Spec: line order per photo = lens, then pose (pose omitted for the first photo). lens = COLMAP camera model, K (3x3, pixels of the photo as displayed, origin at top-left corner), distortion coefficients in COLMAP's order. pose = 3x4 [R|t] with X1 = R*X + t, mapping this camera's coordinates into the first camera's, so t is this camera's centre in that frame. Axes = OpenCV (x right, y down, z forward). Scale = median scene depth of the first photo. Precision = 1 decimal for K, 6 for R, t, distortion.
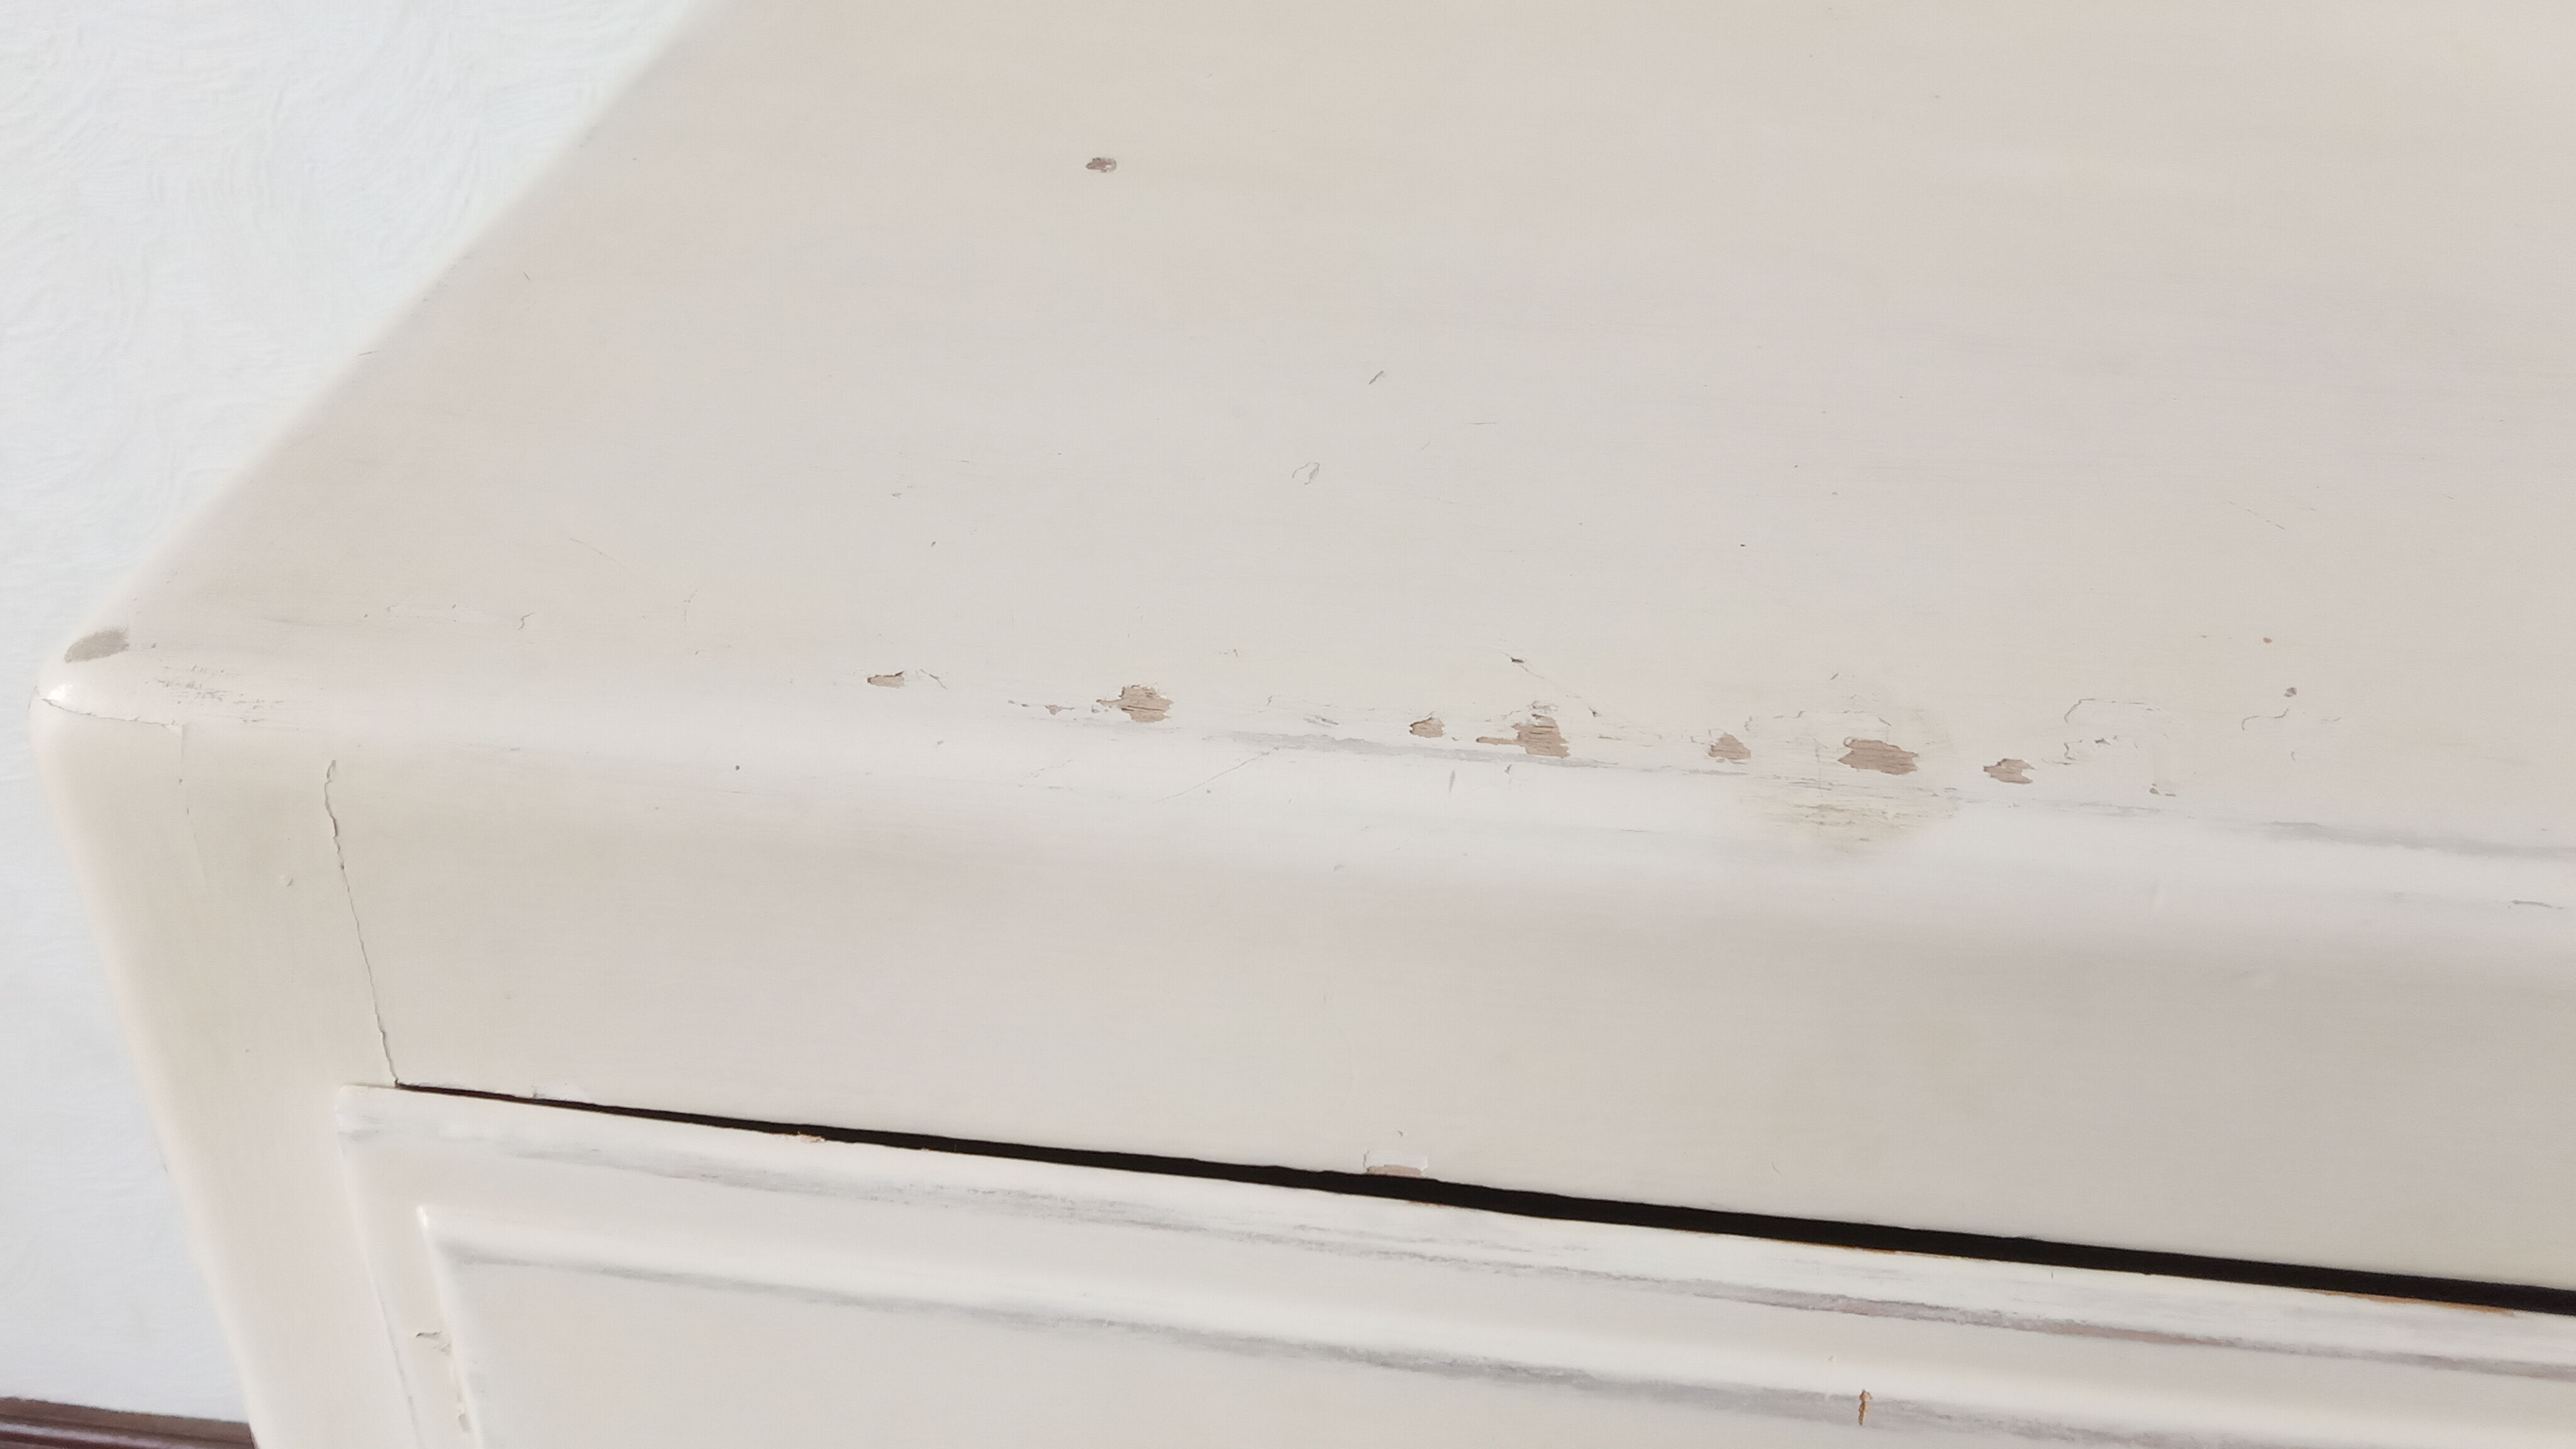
lens RADIAL K [[2464.1, 0, 1280.1], [0, 2464.1, 699.4], [0, 0, 1]] dist [0.022339, 0.000000]
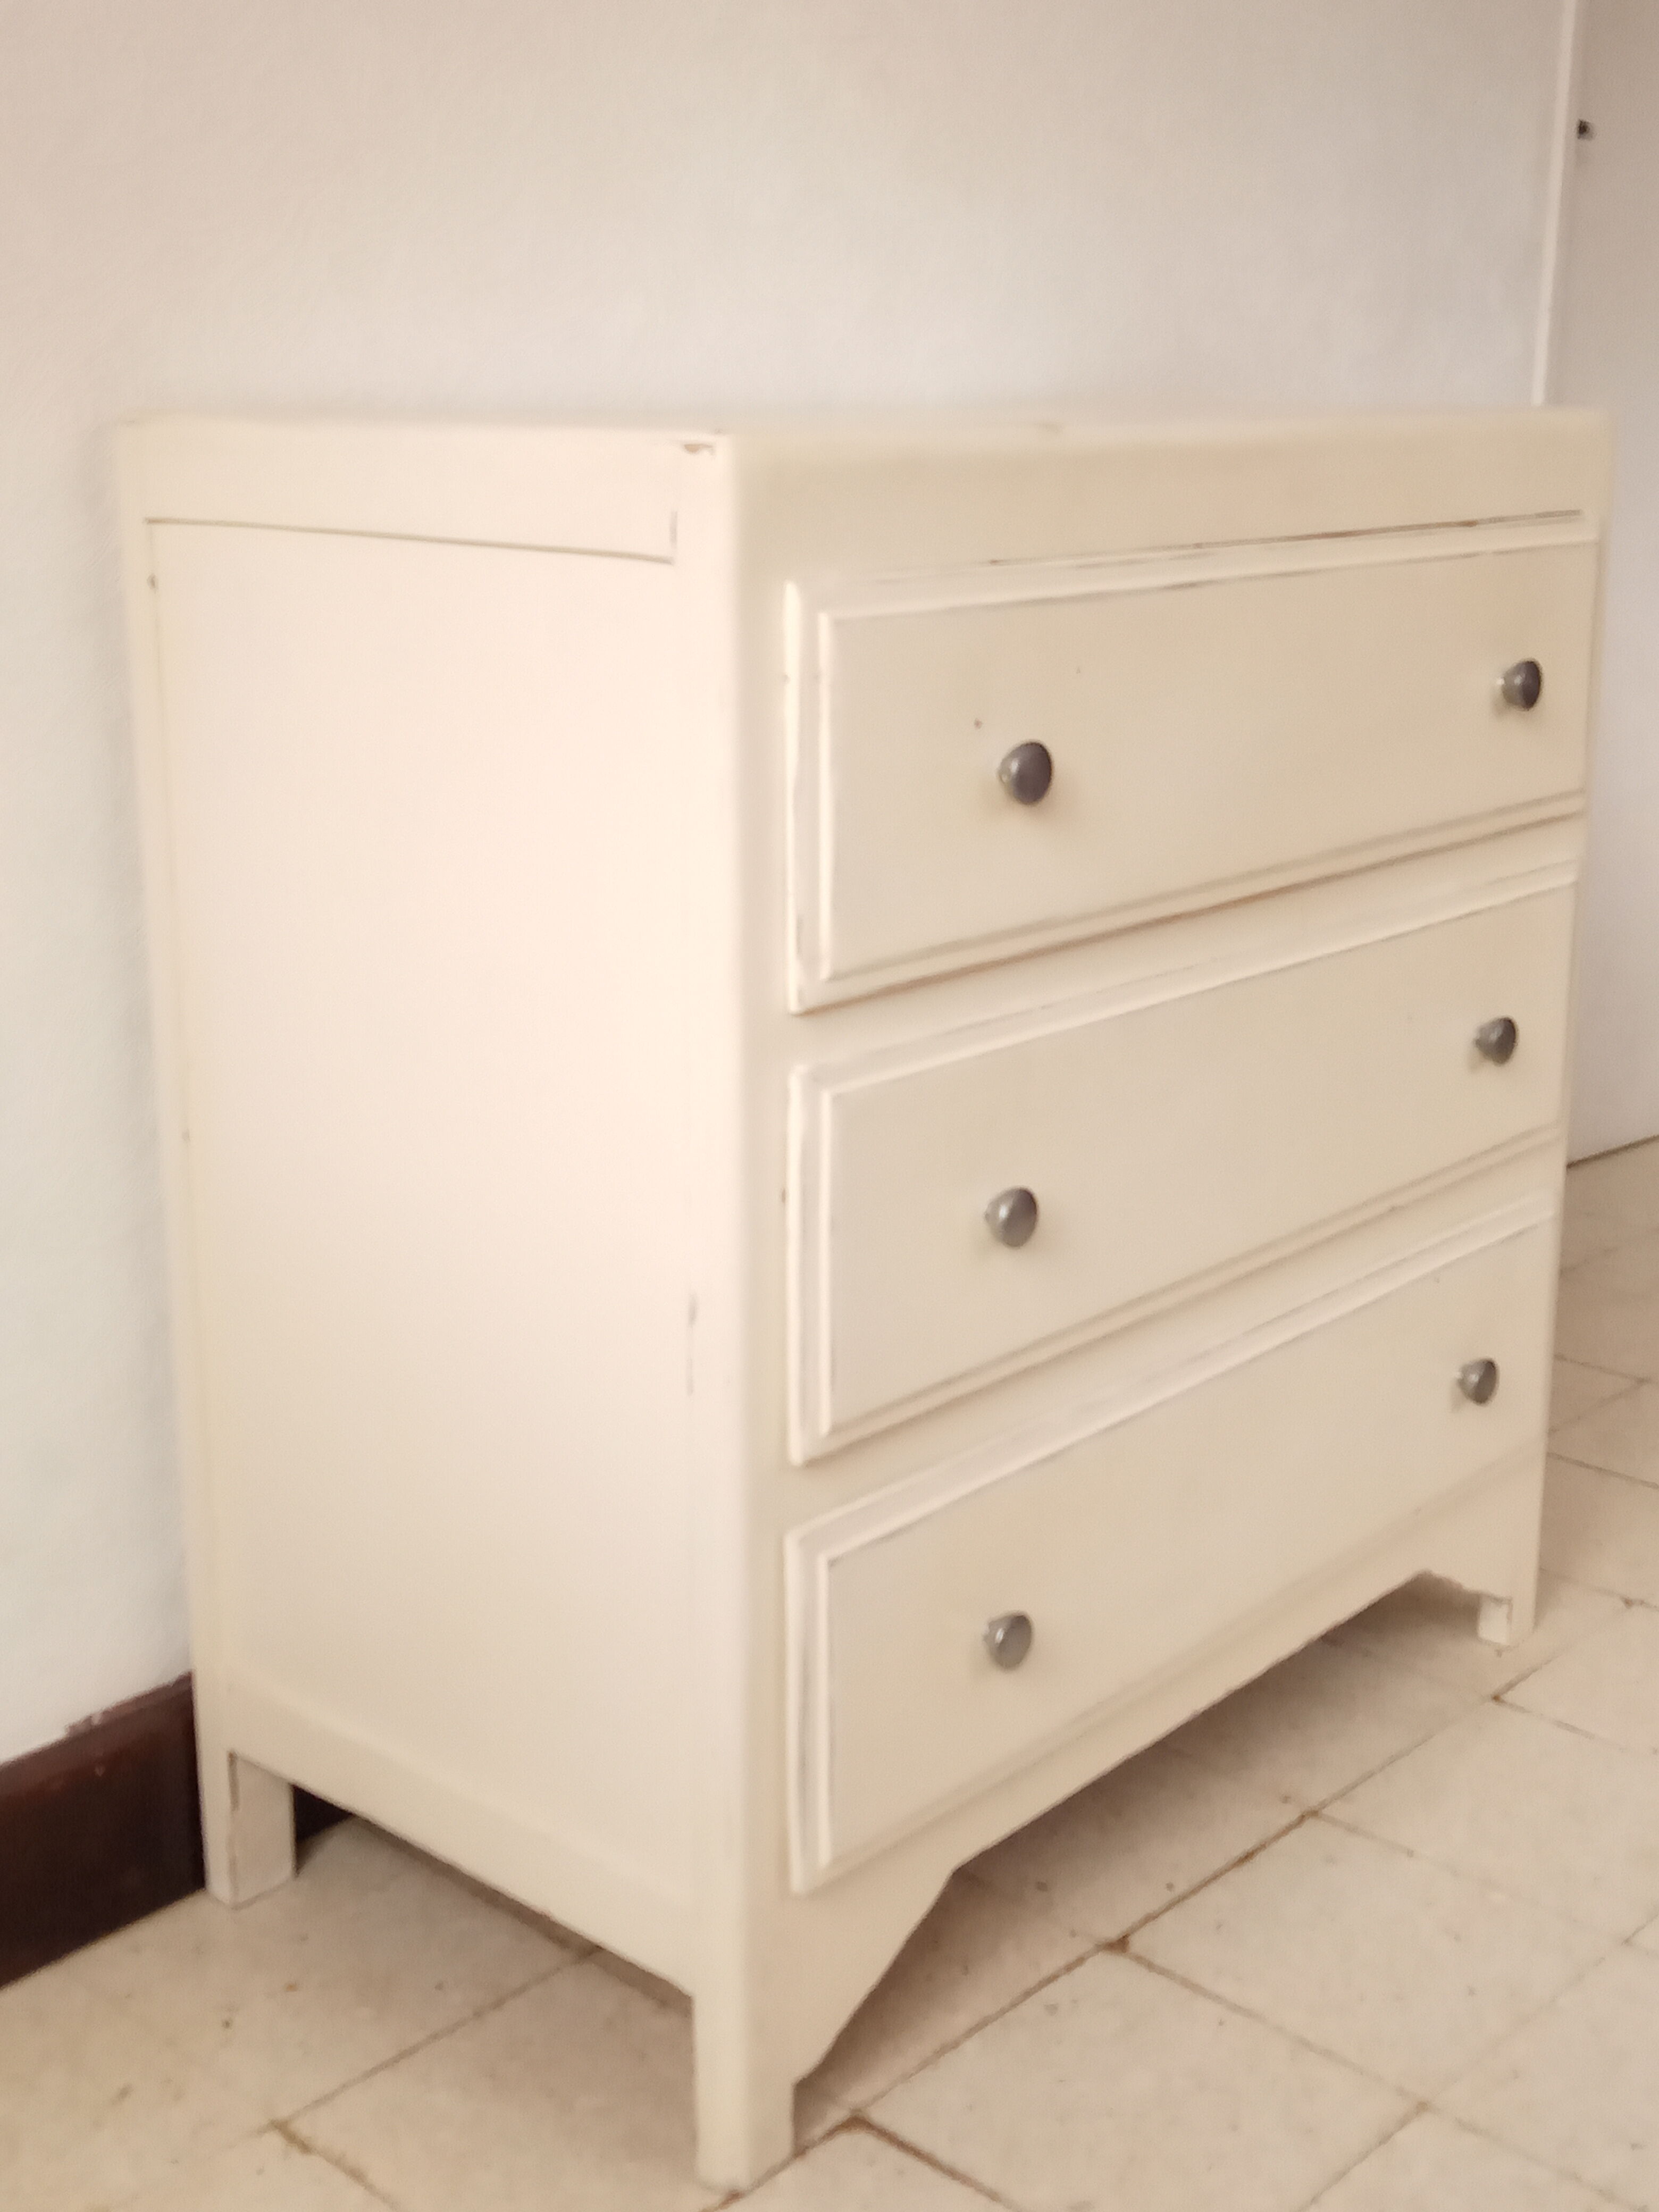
lens RADIAL K [[2792.9, 0, 867.3], [0, 2792.9, 1131.7], [0, 0, 1]] dist [0.043543, 0.000000]
pose [[0.543816, -0.232284, 0.806417, -3.580121], [0.466321, 0.882561, -0.060252, 1.103761], [-0.697717, 0.408815, 0.588270, -0.906649]]
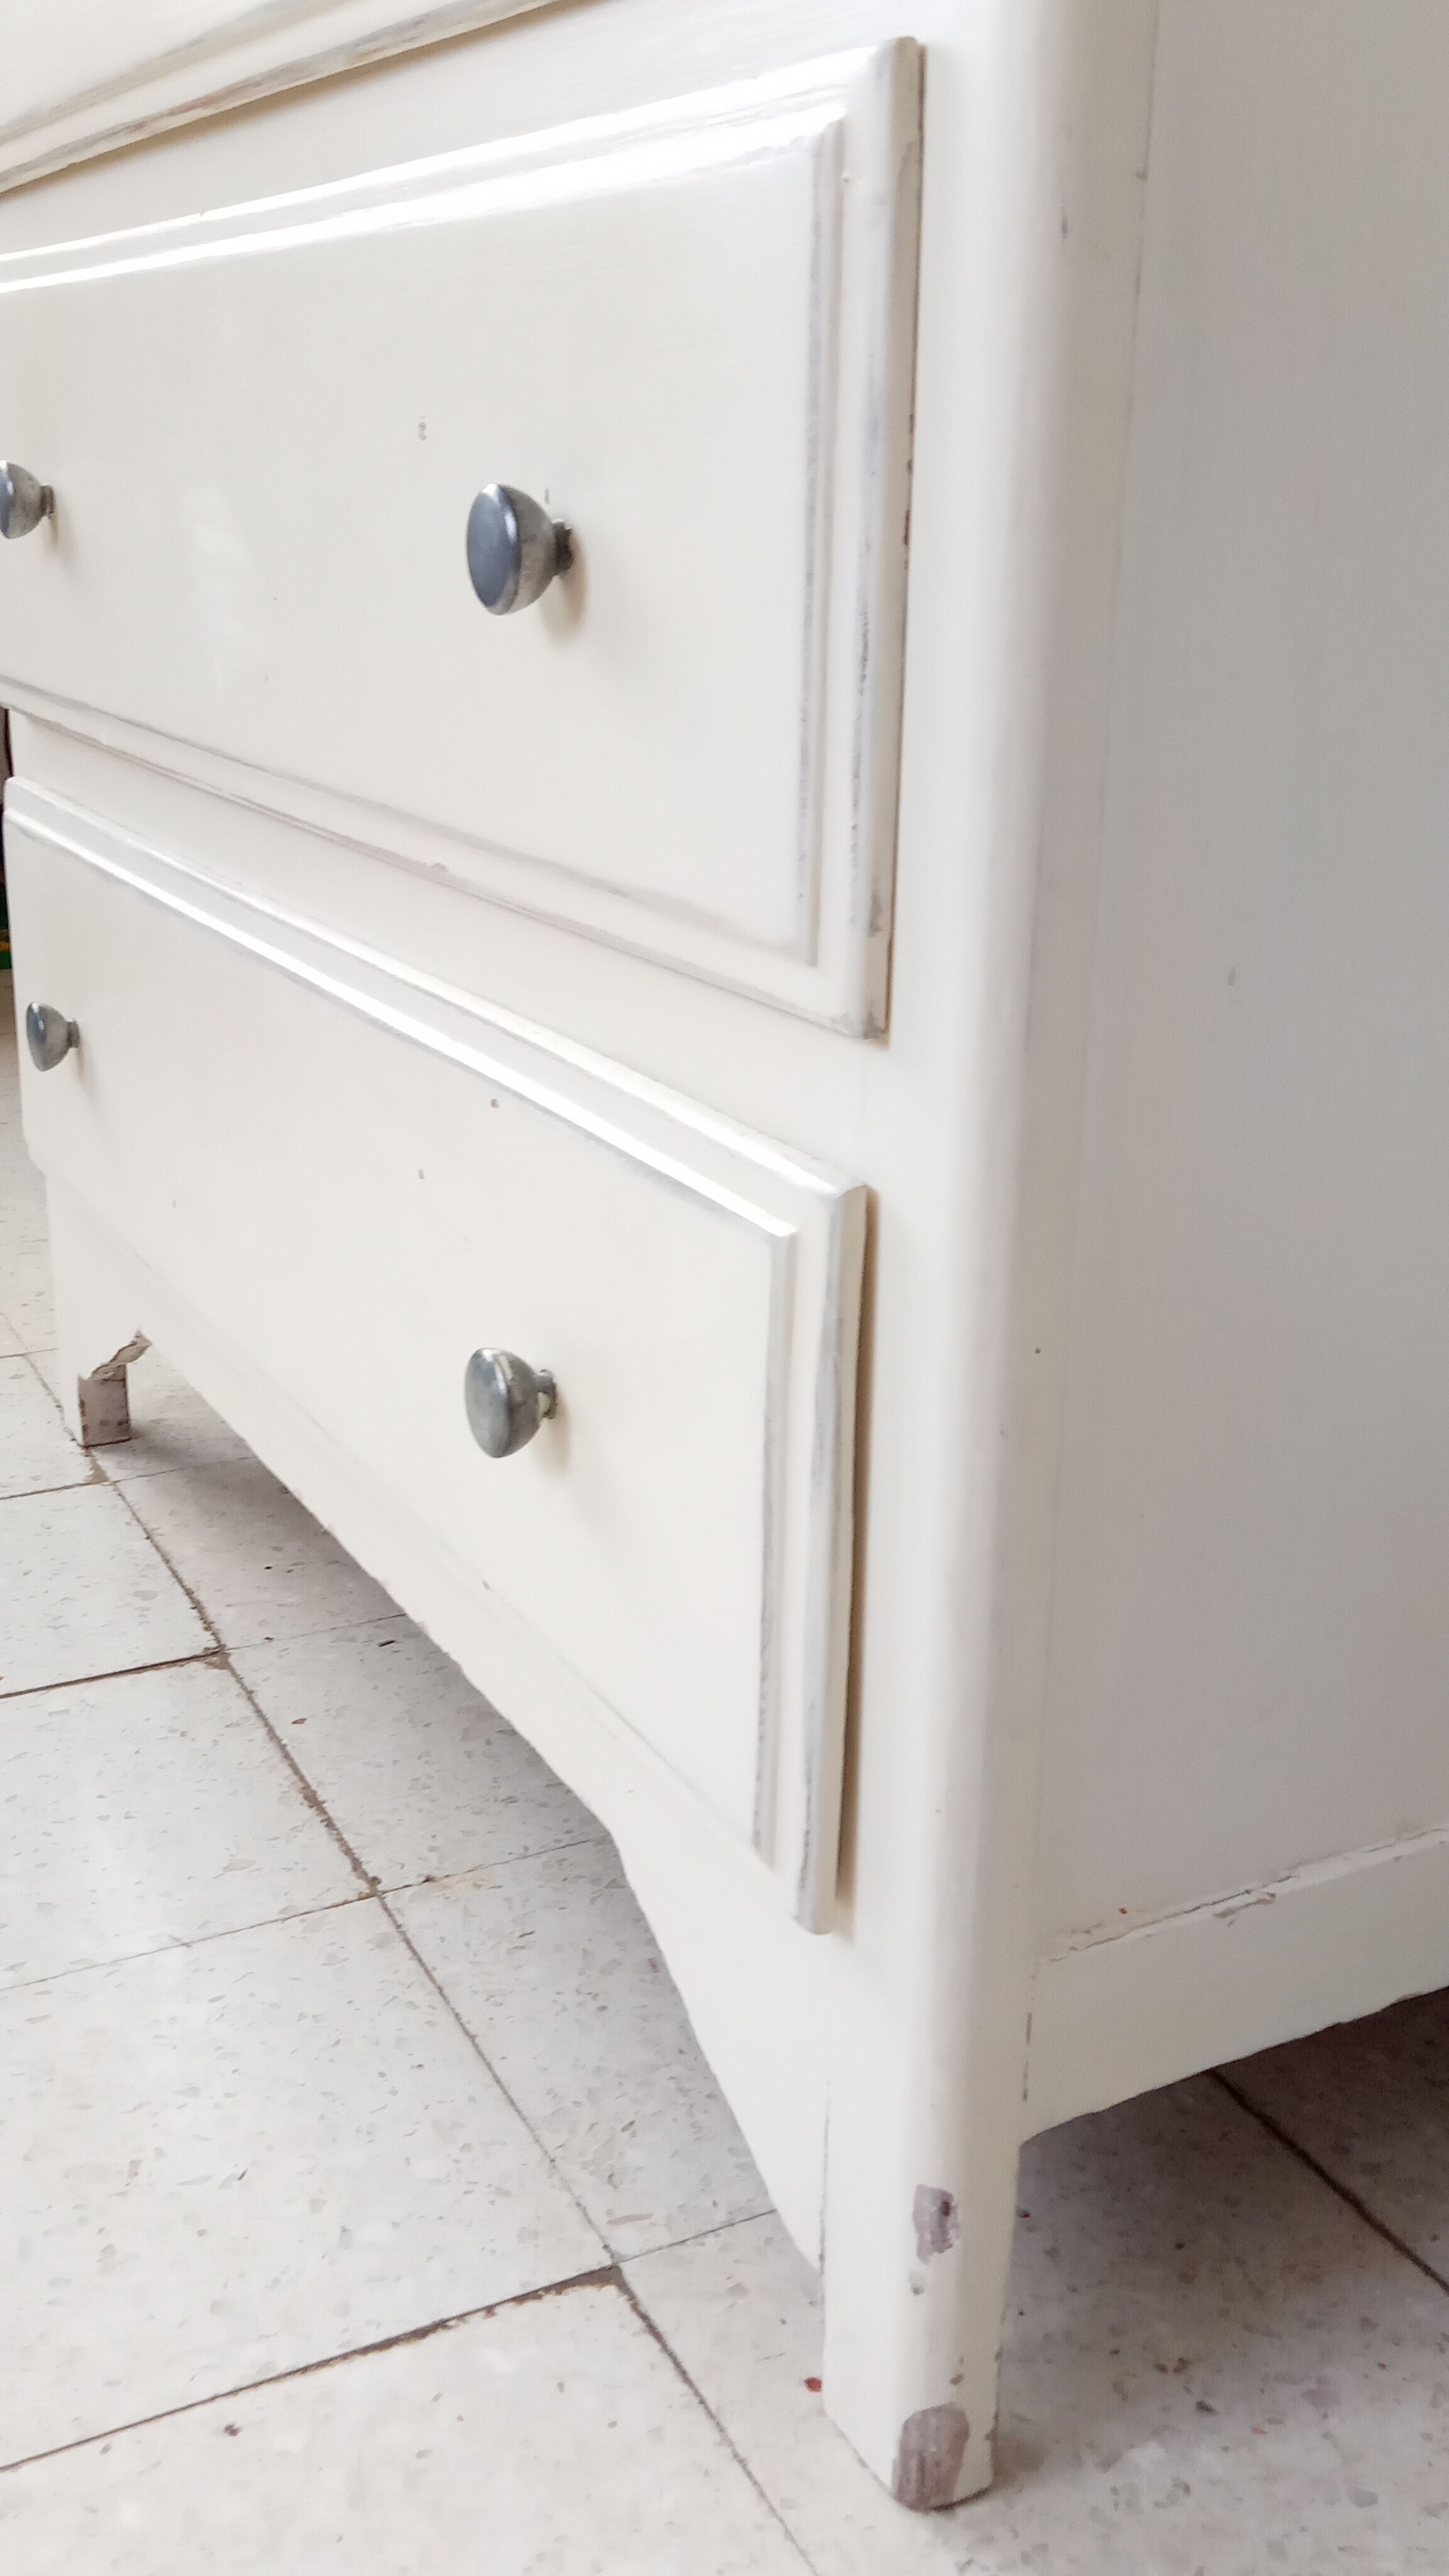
lens RADIAL K [[2464.1, 0, 737.8], [0, 2464.1, 1250.2], [0, 0, 1]] dist [0.022339, 0.000000]
pose [[0.591097, 0.242949, -0.769143, 3.242181], [-0.455929, 0.887249, -0.070133, 1.722430], [0.665382, 0.392130, 0.635217, 0.476649]]
